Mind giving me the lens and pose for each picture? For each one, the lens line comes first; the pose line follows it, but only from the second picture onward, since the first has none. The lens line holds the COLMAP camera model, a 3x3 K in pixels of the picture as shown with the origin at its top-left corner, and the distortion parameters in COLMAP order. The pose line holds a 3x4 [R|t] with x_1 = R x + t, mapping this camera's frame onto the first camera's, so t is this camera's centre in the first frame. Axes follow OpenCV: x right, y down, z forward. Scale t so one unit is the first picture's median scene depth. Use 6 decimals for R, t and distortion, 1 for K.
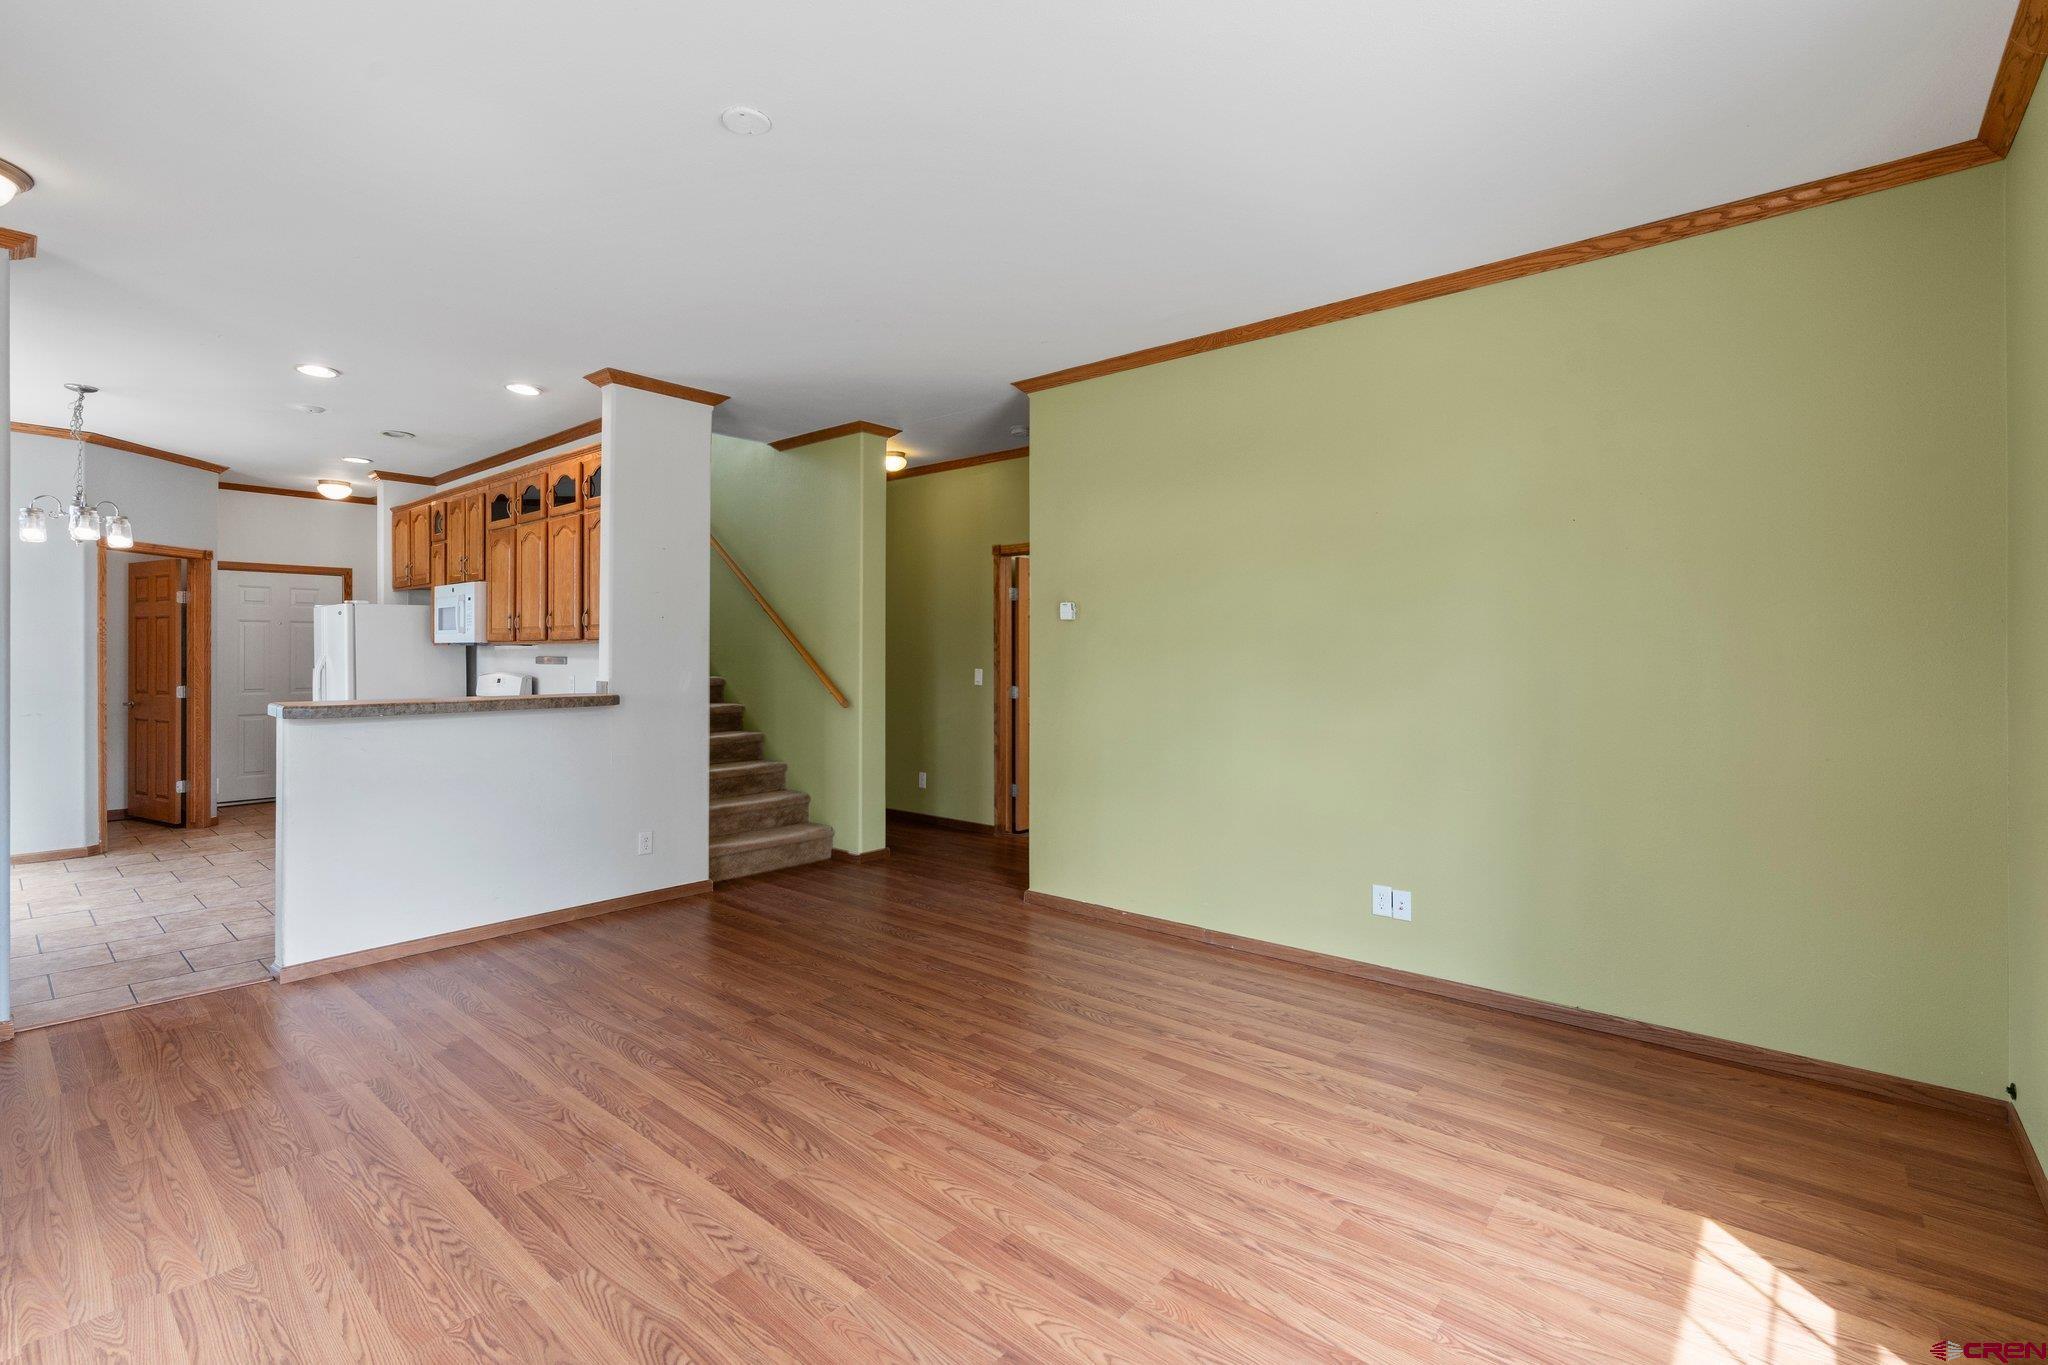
lens RADIAL K [[934.2, 0, 1016.4], [0, 934.2, 662.1], [0, 0, 1]] dist [-0.008526, 0.001312]
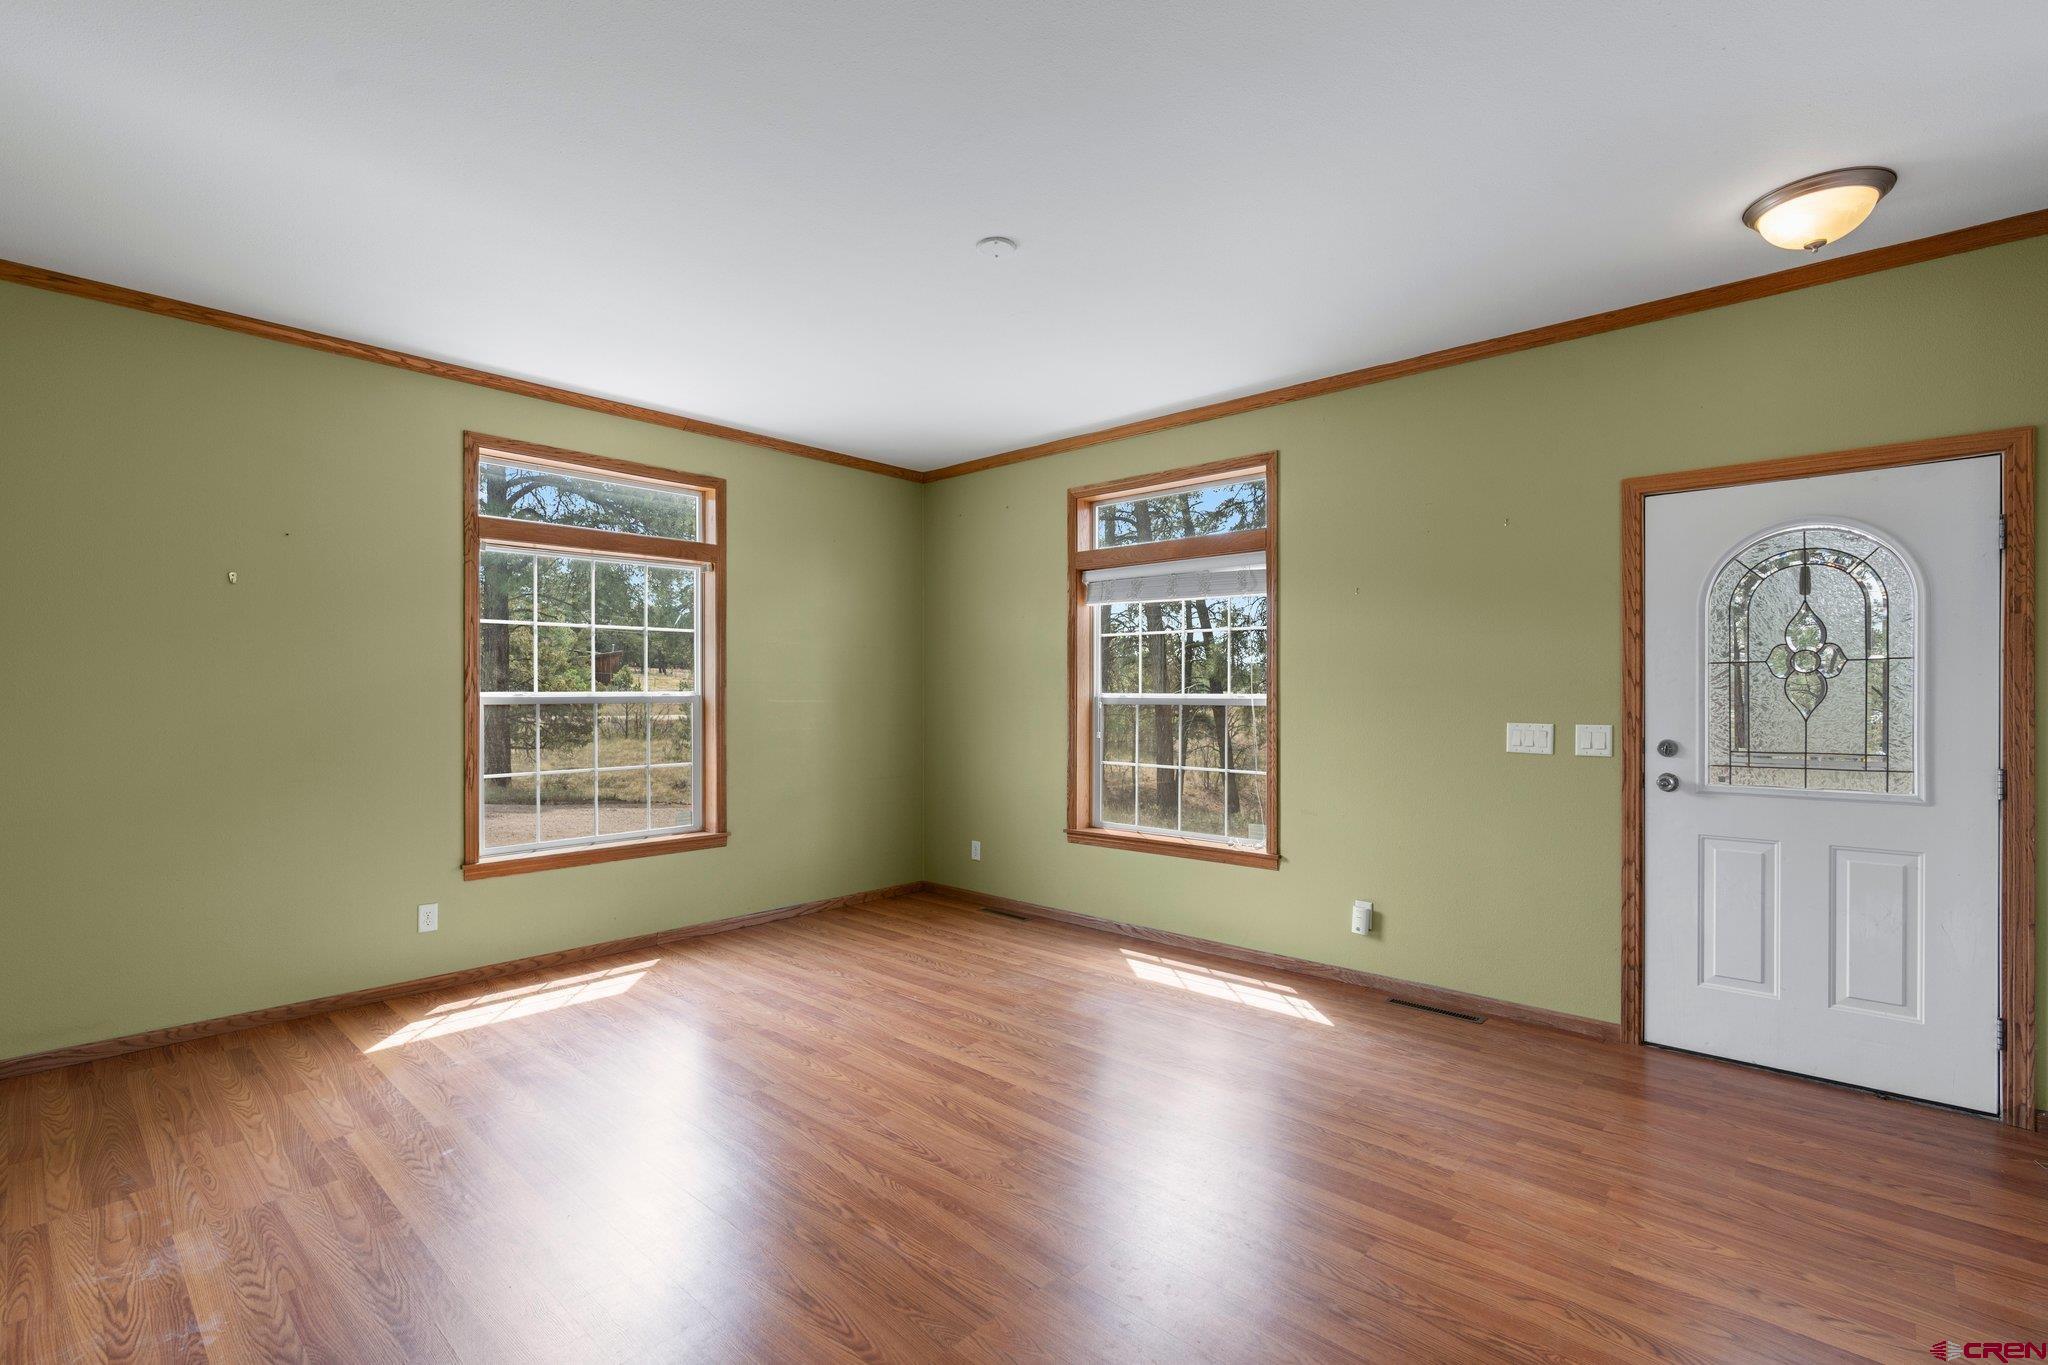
lens RADIAL K [[934.2, 0, 1027.0], [0, 934.2, 695.5], [0, 0, 1]] dist [-0.008526, 0.001312]
pose [[-0.999867, -0.000153, 0.016330, -0.320498], [0.000085, 0.999894, 0.014565, -0.022387], [-0.016330, 0.014565, -0.999761, 2.010593]]
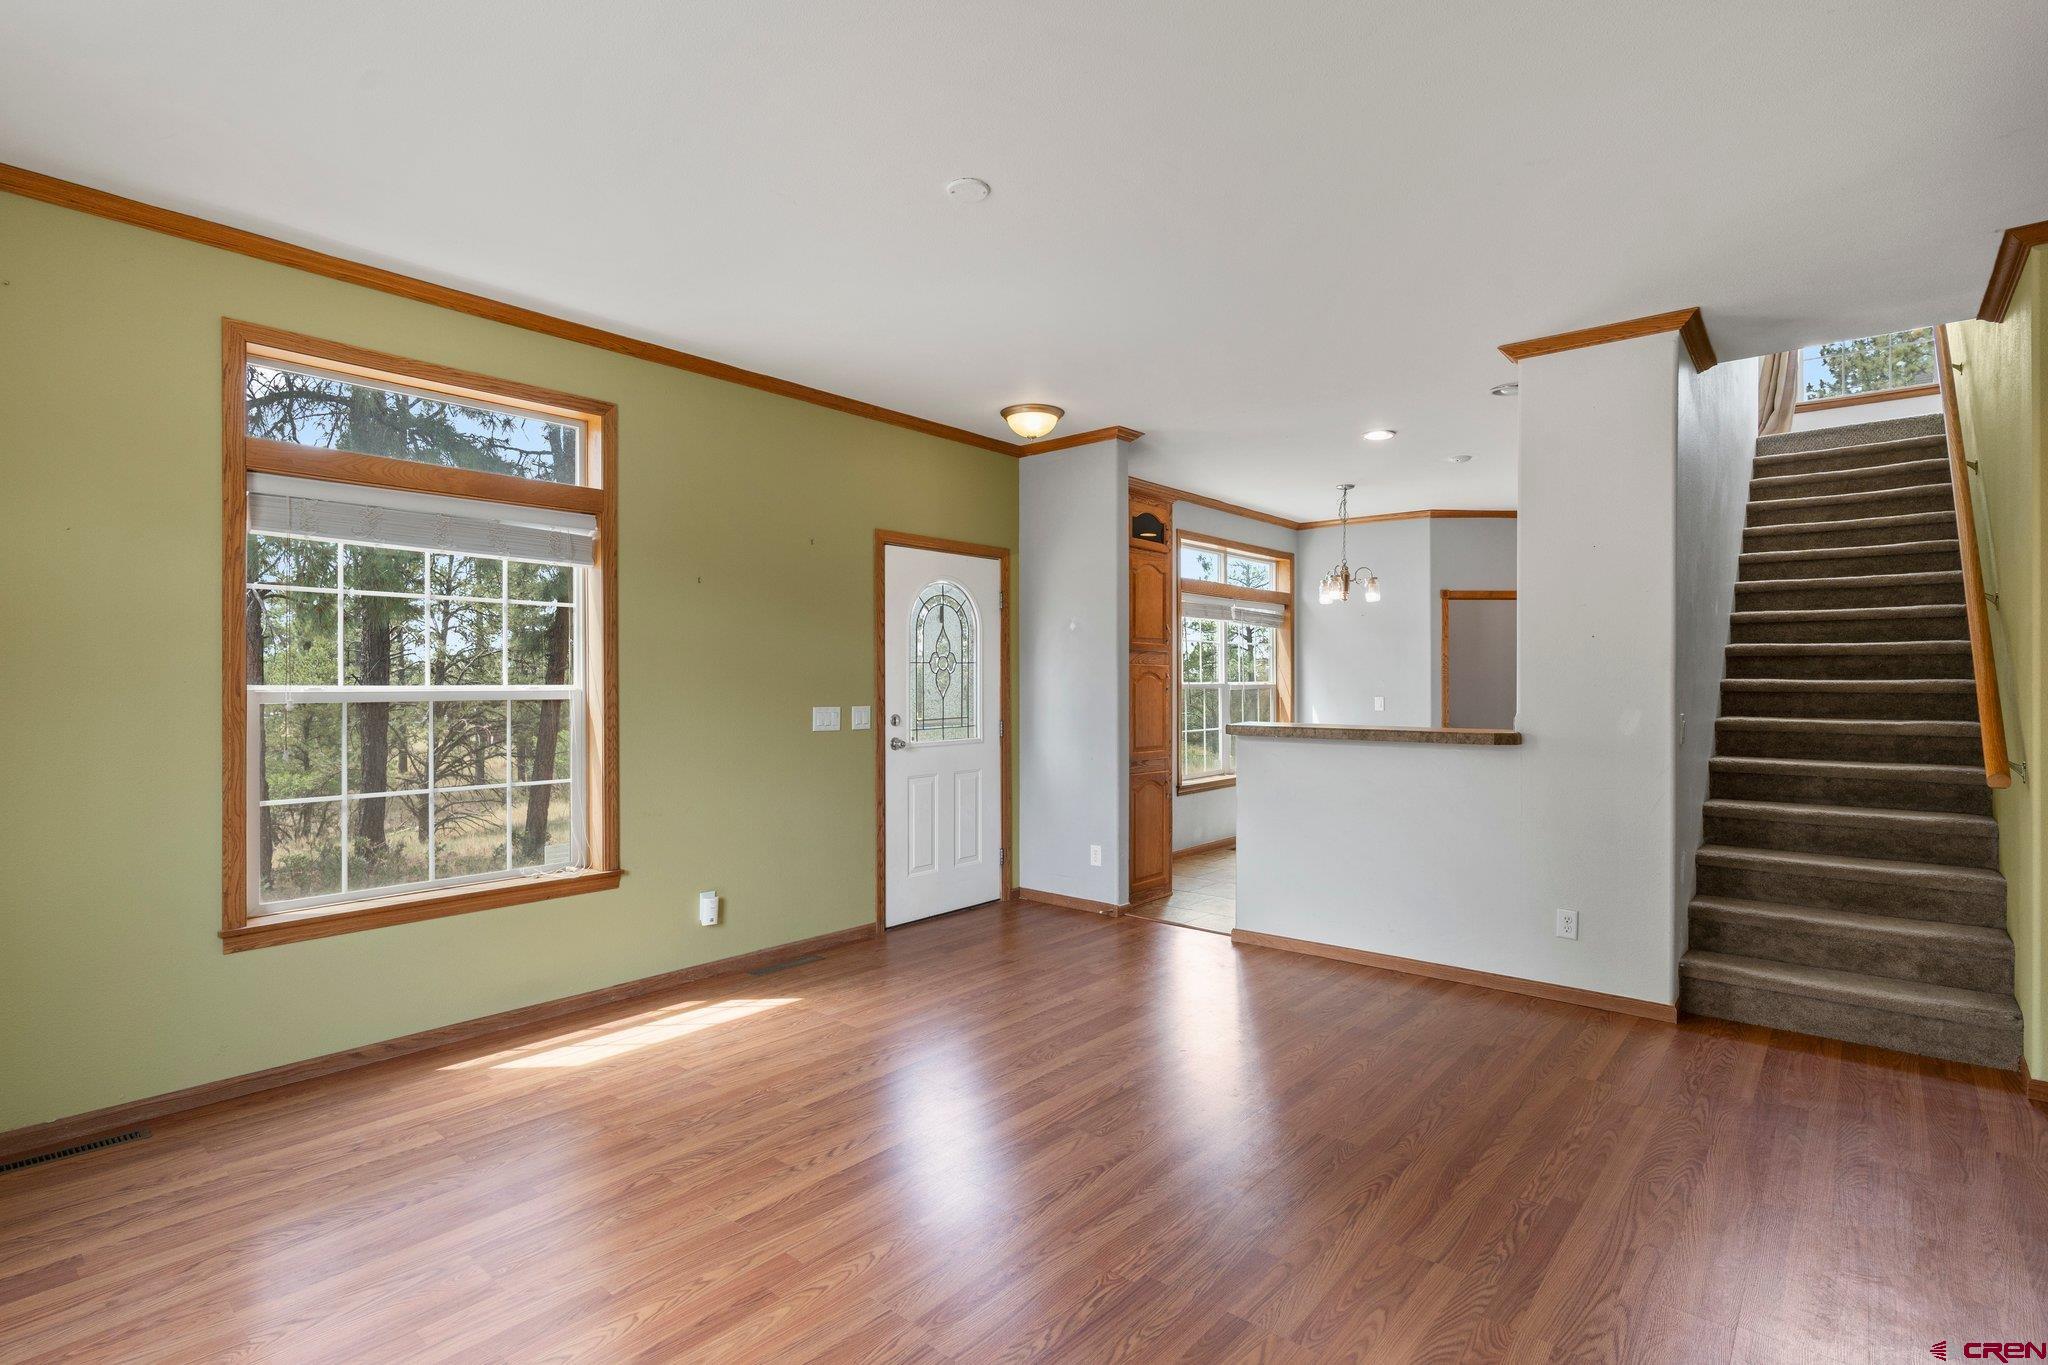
lens RADIAL K [[973.6, 0, 1018.5], [0, 973.6, 679.7], [0, 0, 1]] dist [-0.006224, -0.000074]
pose [[0.005466, -0.001959, -0.999983, 0.763934], [-0.009824, 0.999950, -0.002013, -0.011338], [0.999937, 0.009835, 0.005446, 0.956871]]
